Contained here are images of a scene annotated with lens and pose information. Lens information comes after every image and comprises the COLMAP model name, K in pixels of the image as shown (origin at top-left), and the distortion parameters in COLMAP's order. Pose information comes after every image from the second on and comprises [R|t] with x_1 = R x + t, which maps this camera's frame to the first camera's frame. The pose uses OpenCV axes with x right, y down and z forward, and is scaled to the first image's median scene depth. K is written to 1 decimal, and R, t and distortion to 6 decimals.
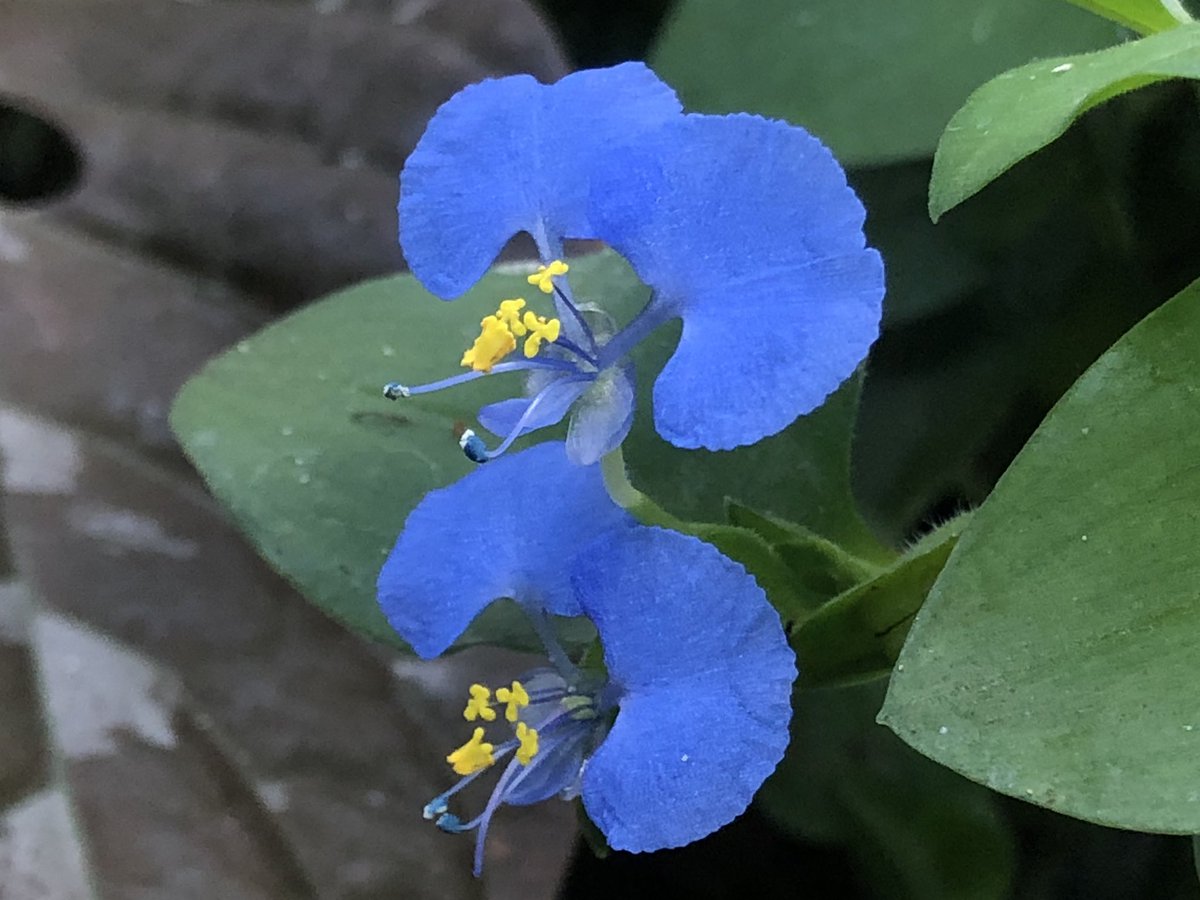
lens RADIAL K [[4329.4, 0, 600.0], [0, 4329.4, 450.0], [0, 0, 1]] dist [0.915325, -47.765420]
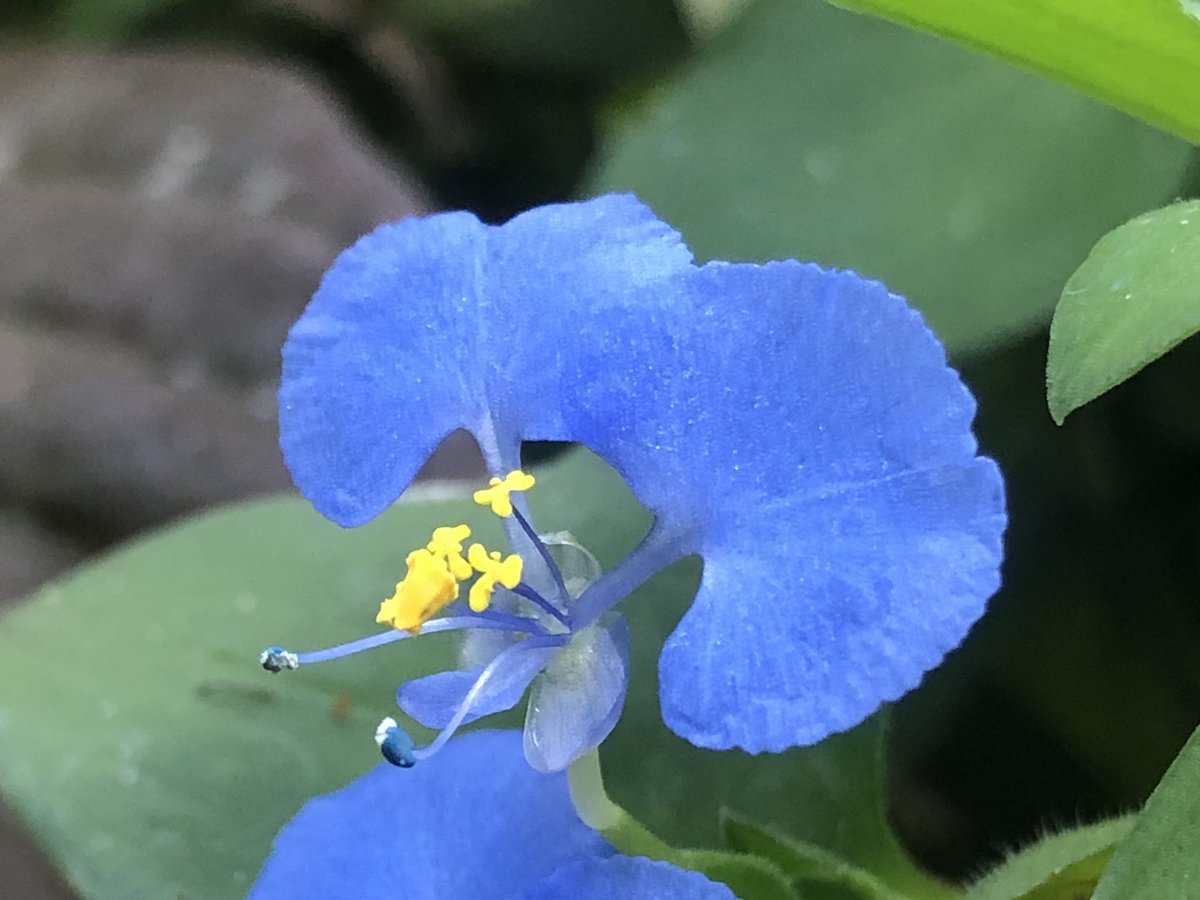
lens RADIAL K [[4329.4, 0, 600.0], [0, 4329.4, 450.0], [0, 0, 1]] dist [0.915325, -47.765420]
pose [[0.998910, 0.012206, 0.045062, -0.027651], [-0.009459, 0.998112, -0.060682, -0.005473], [-0.045717, 0.060189, 0.997140, 0.317026]]
